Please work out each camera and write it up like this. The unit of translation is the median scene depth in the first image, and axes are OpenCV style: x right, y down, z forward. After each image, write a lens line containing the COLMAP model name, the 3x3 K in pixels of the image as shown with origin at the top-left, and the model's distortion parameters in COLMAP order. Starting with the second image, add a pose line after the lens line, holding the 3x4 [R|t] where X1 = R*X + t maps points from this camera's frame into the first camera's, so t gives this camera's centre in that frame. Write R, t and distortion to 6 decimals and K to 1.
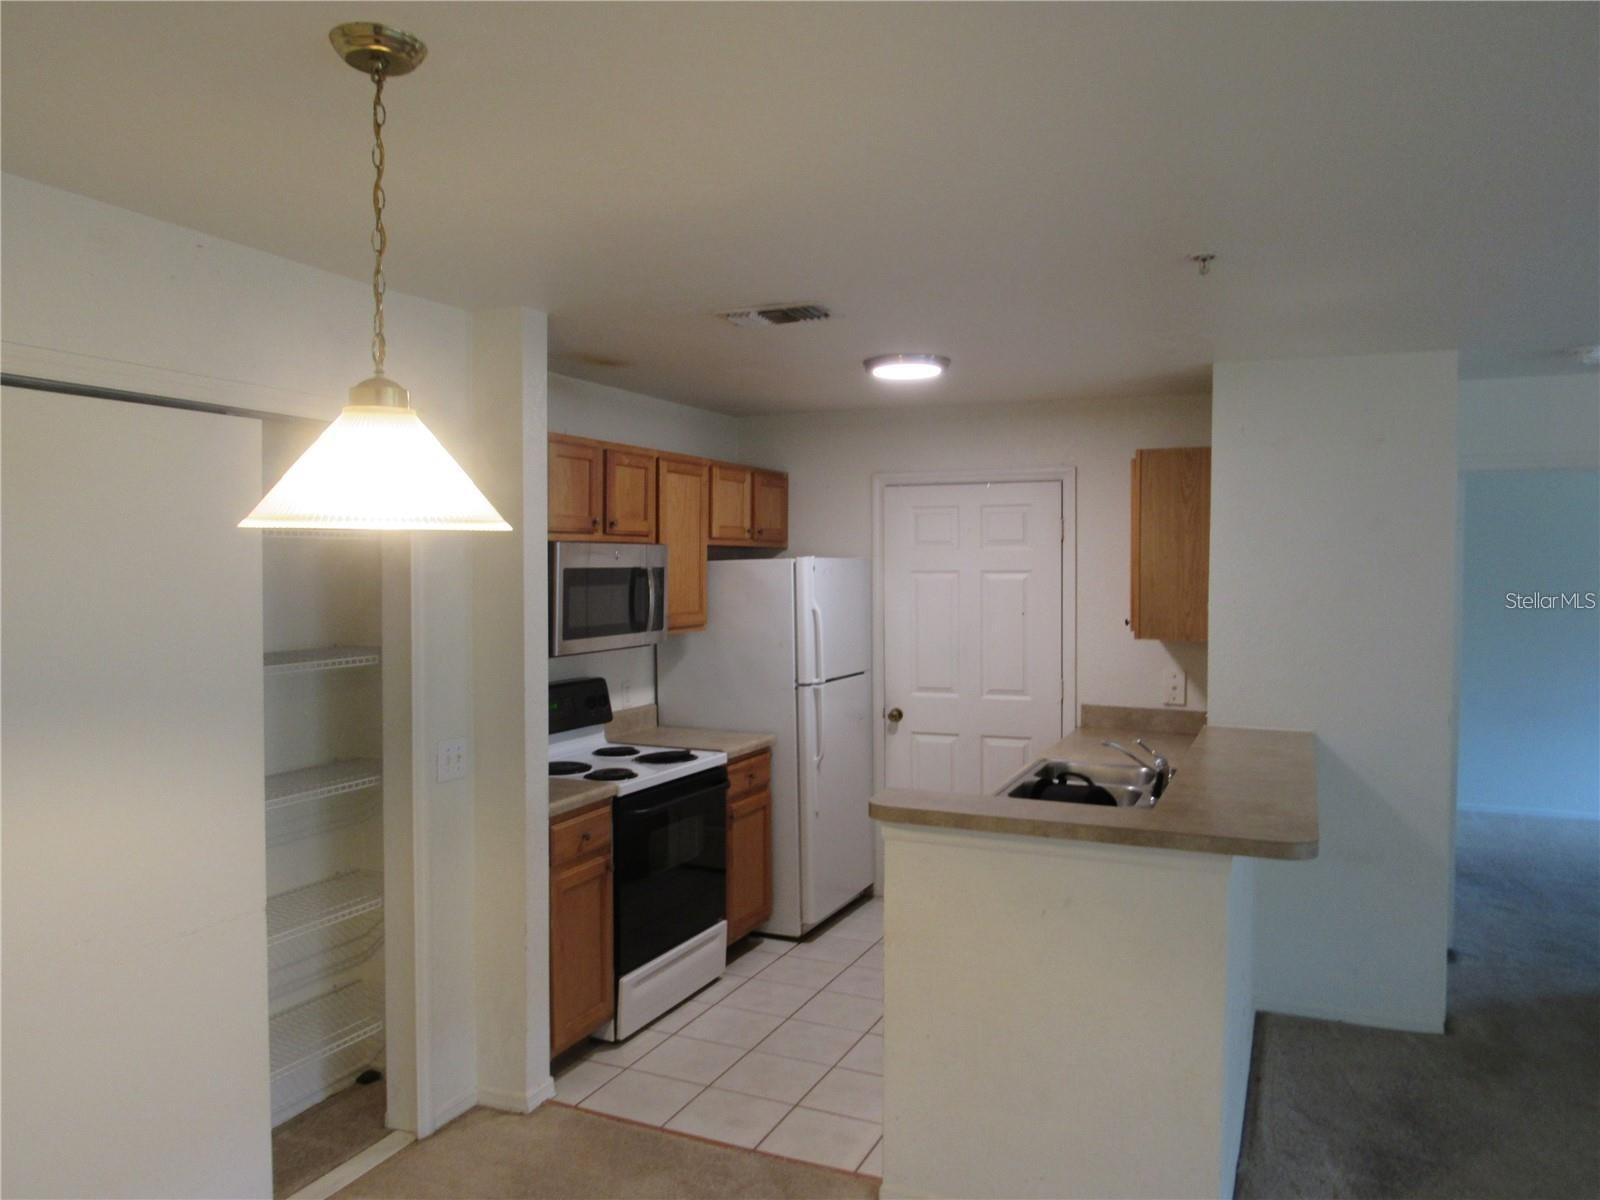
lens RADIAL K [[1137.6, 0, 801.2], [0, 1137.6, 604.6], [0, 0, 1]] dist [-0.012167, -0.000853]
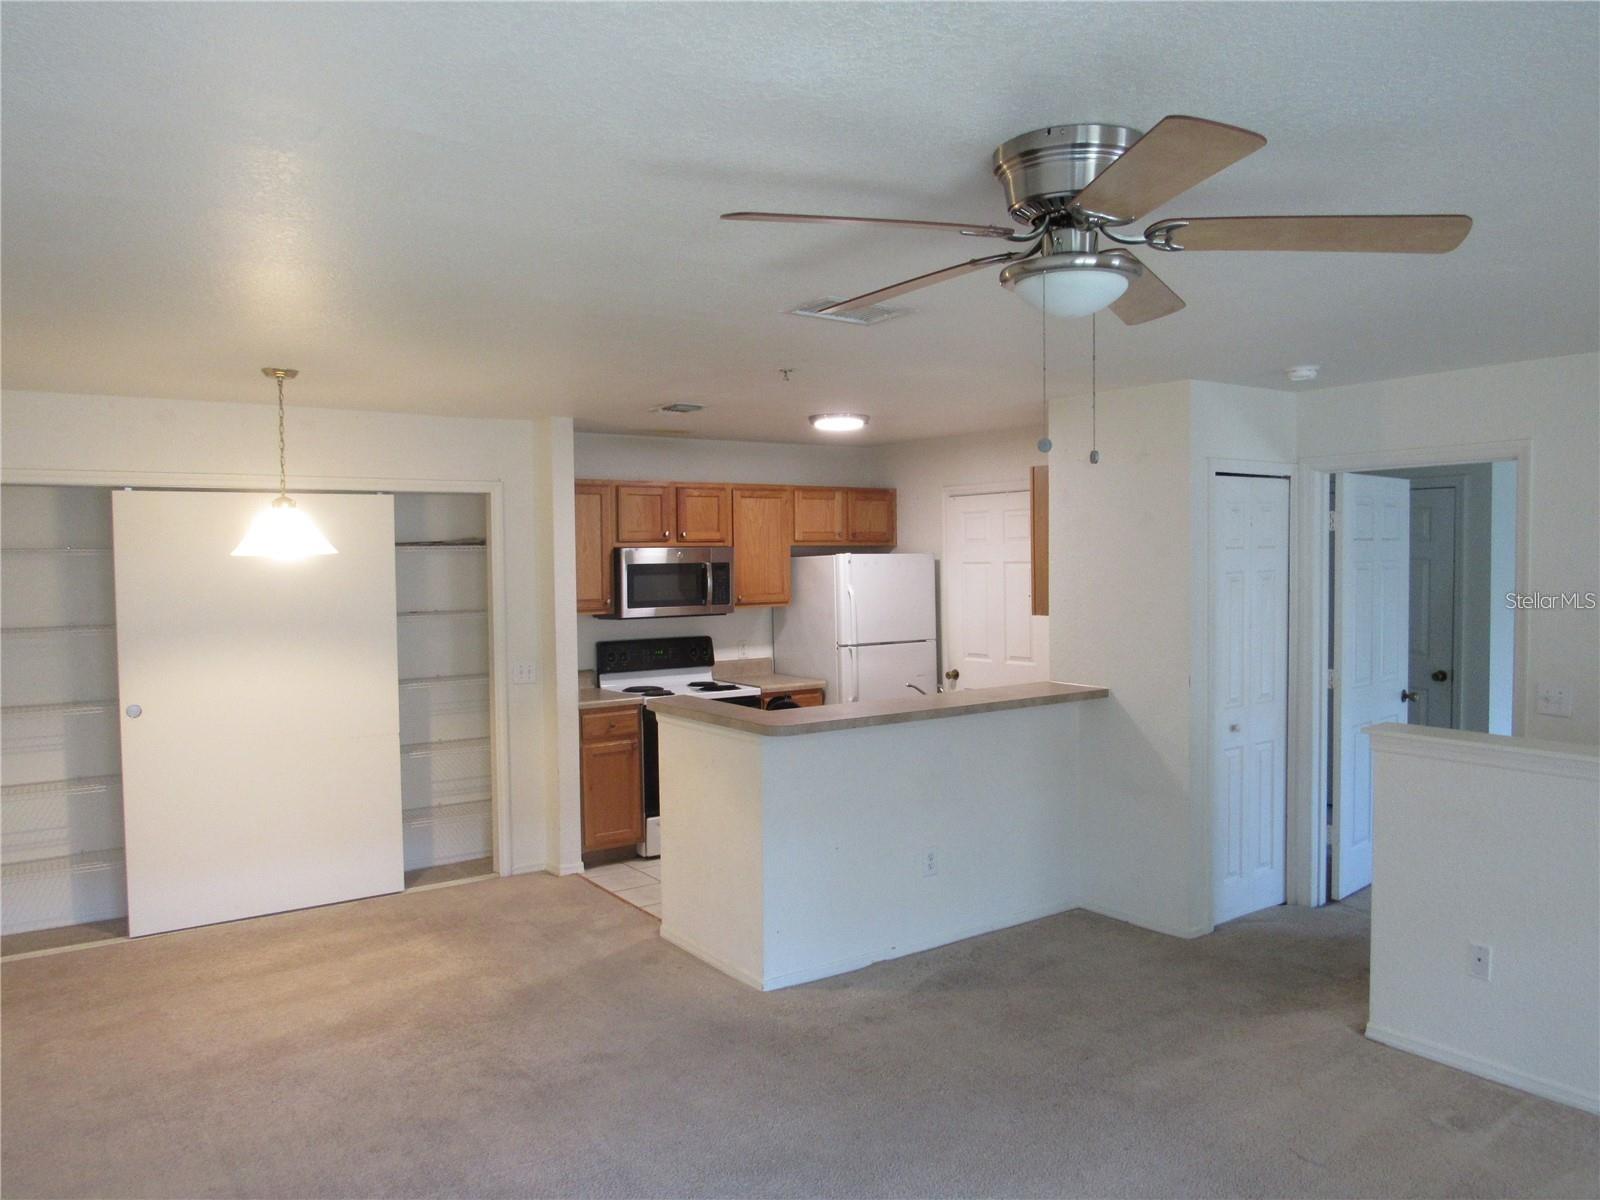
lens RADIAL K [[1137.6, 0, 800.4], [0, 1137.6, 598.4], [0, 0, 1]] dist [-0.012167, -0.000853]
pose [[0.853008, 0.006622, -0.521855, 0.744518], [-0.004456, 0.999975, 0.005404, 0.006104], [0.521878, -0.002284, 0.853017, -0.227556]]
